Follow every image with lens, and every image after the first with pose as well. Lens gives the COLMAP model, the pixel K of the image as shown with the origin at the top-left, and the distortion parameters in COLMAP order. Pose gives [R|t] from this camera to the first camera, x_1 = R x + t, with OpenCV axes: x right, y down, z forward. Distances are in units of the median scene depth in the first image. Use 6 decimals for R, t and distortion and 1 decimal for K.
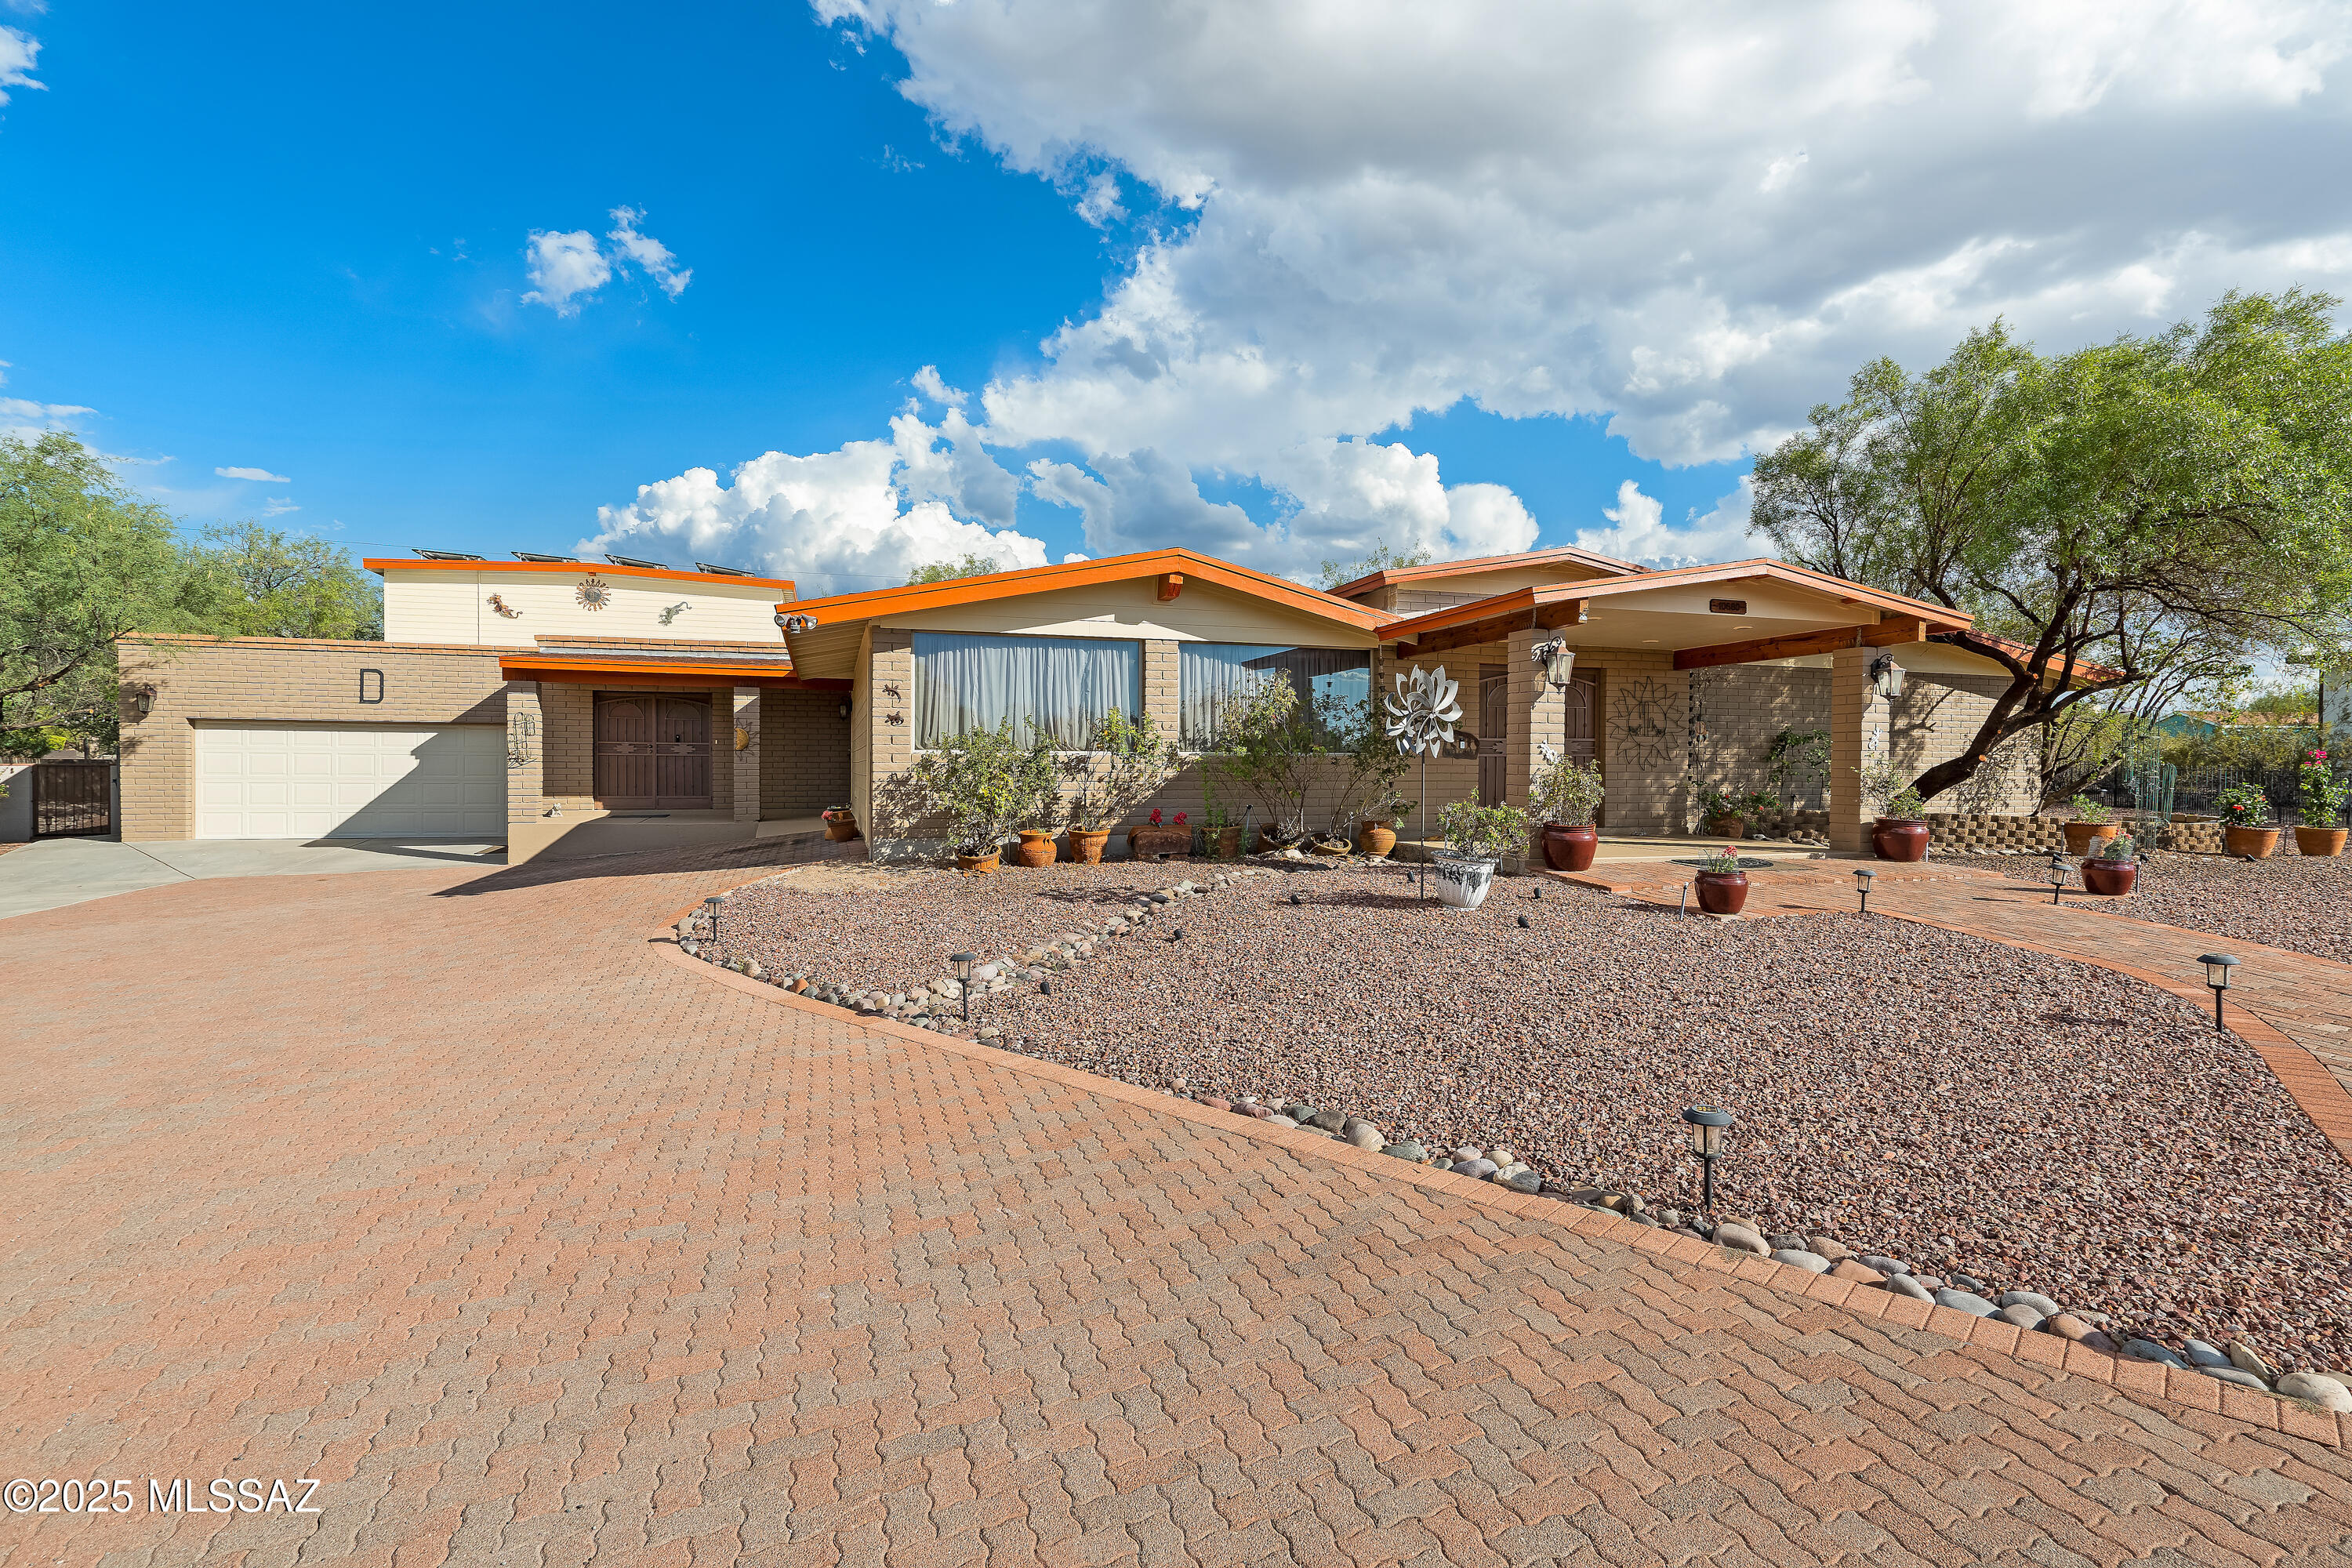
lens RADIAL K [[1134.6, 0, 1190.4], [0, 1134.6, 795.4], [0, 0, 1]] dist [0.003955, -0.000093]
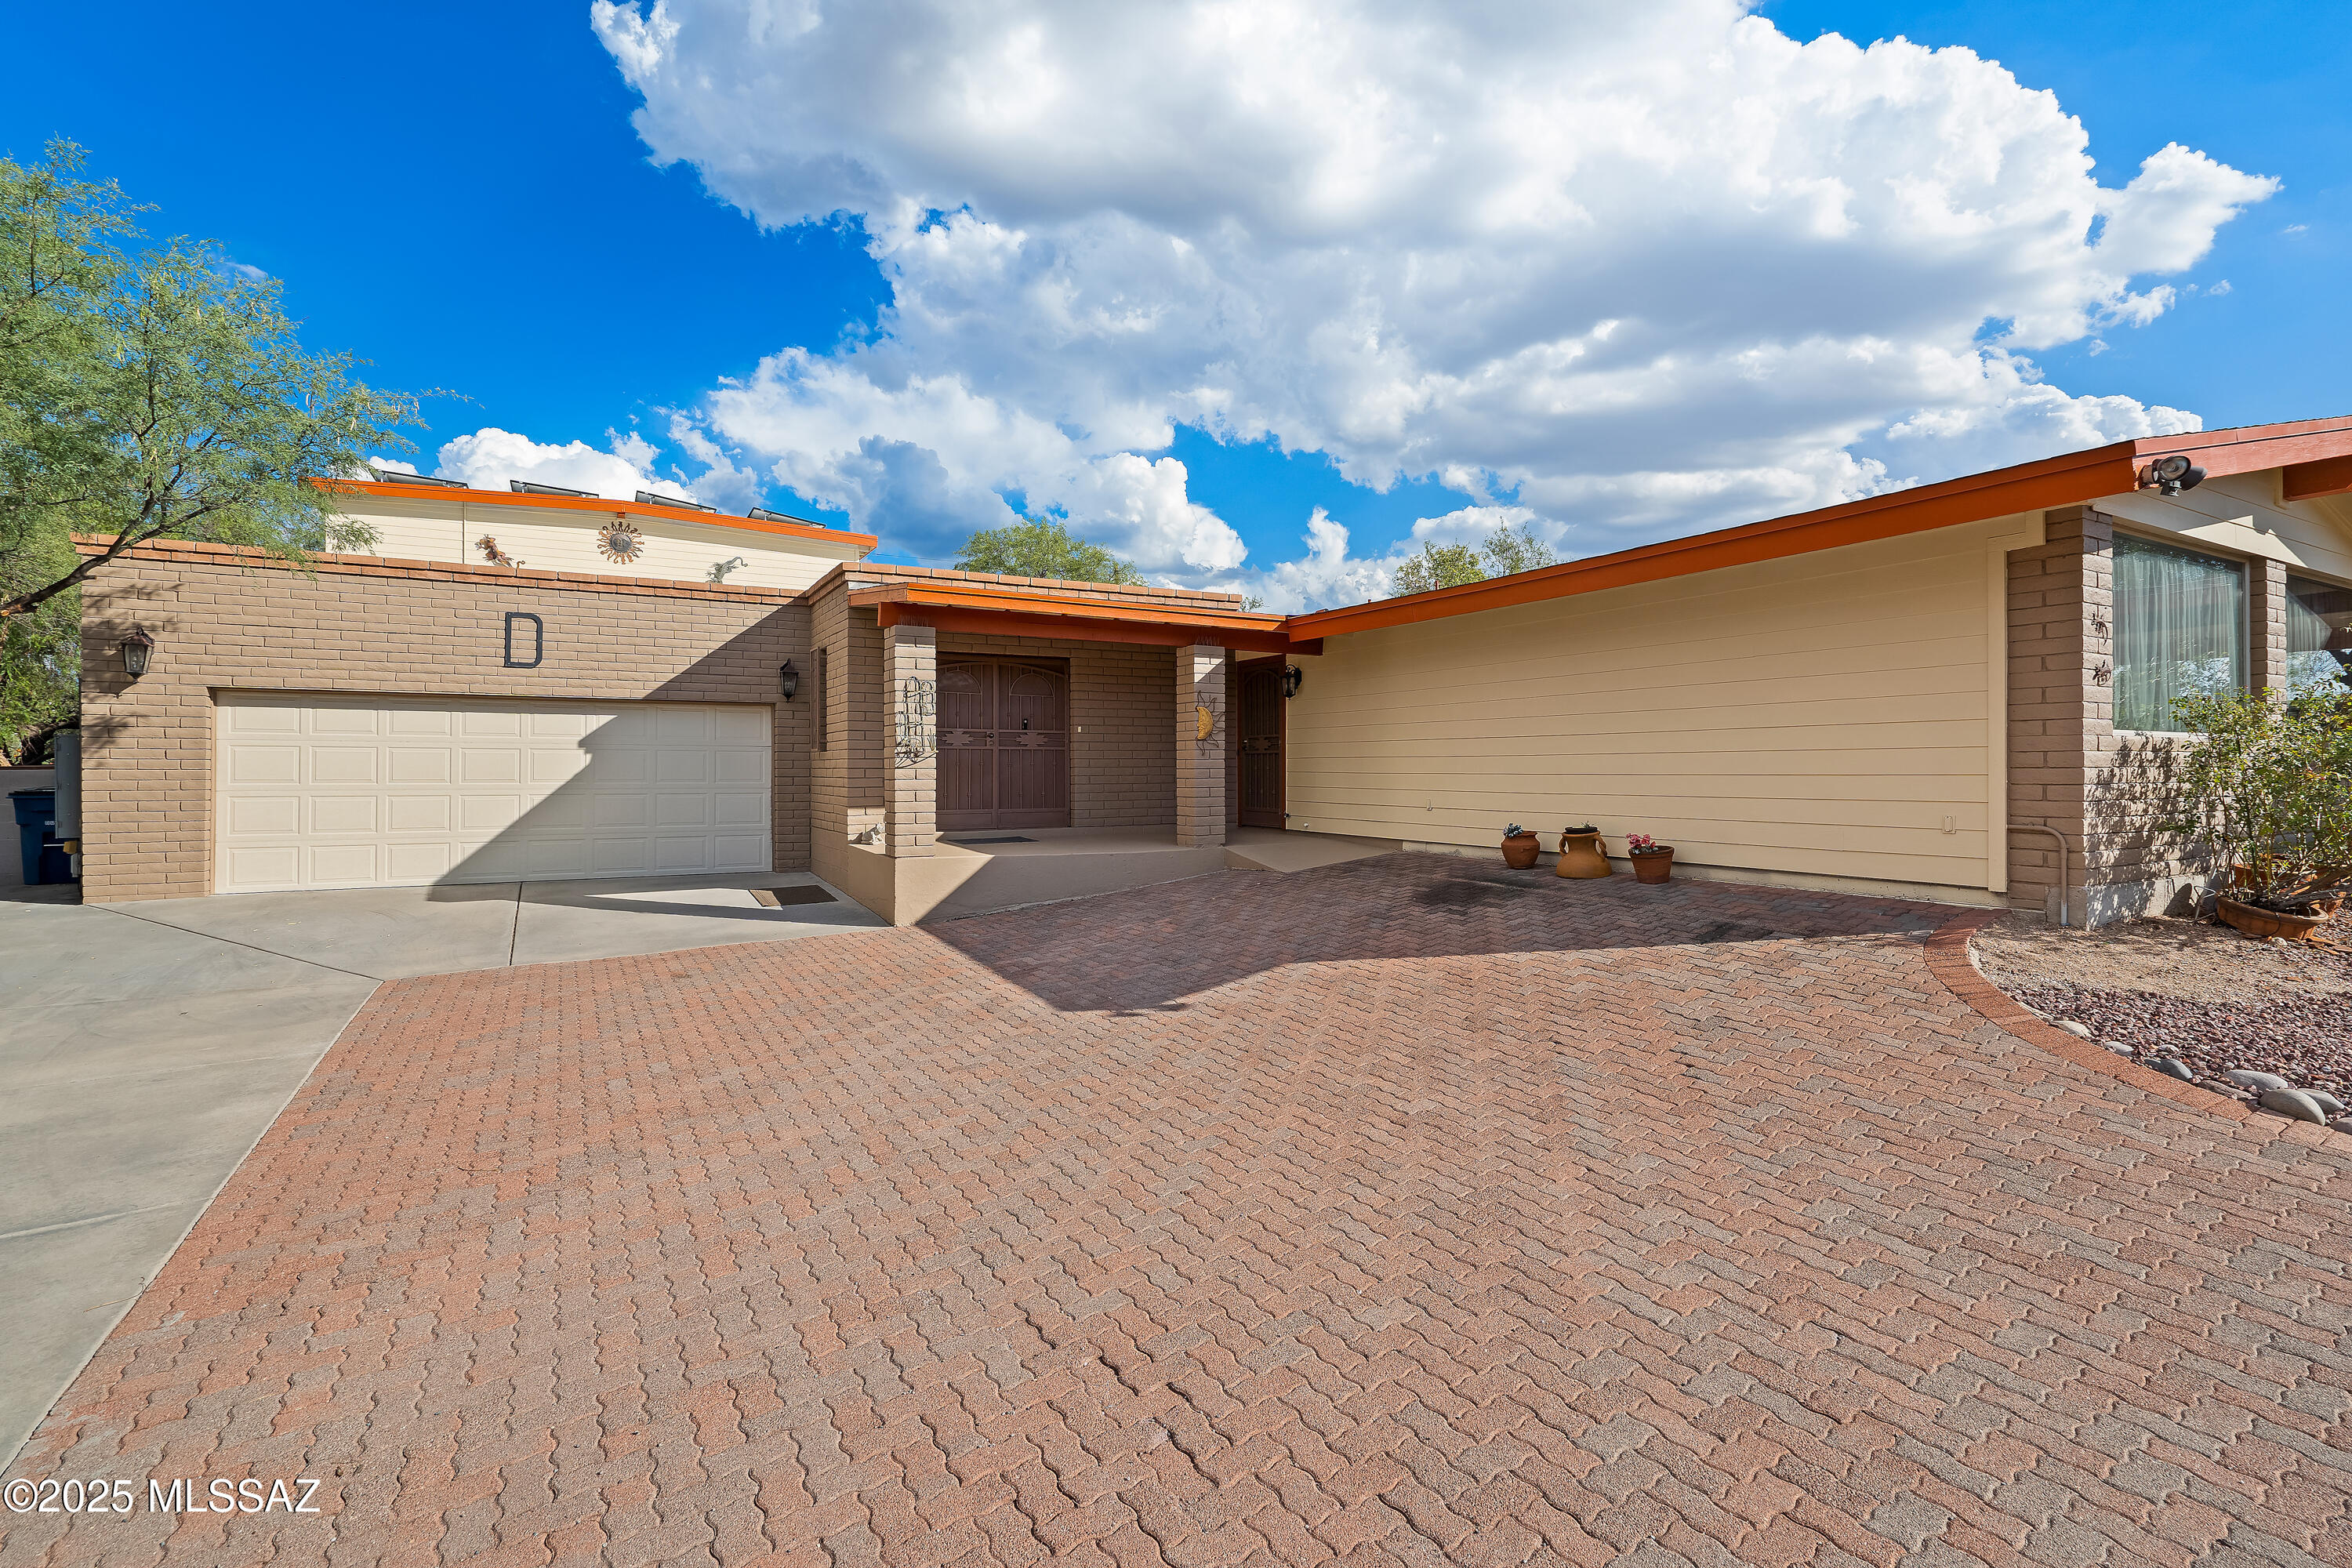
lens RADIAL K [[1071.3, 0, 1160.6], [0, 1071.3, 768.4], [0, 0, 1]] dist [-0.000168, 0.000232]
pose [[0.977470, -0.005781, 0.210995, -0.507897], [0.010899, 0.999674, -0.023102, -0.007633], [-0.210793, 0.024881, 0.977214, 0.353800]]
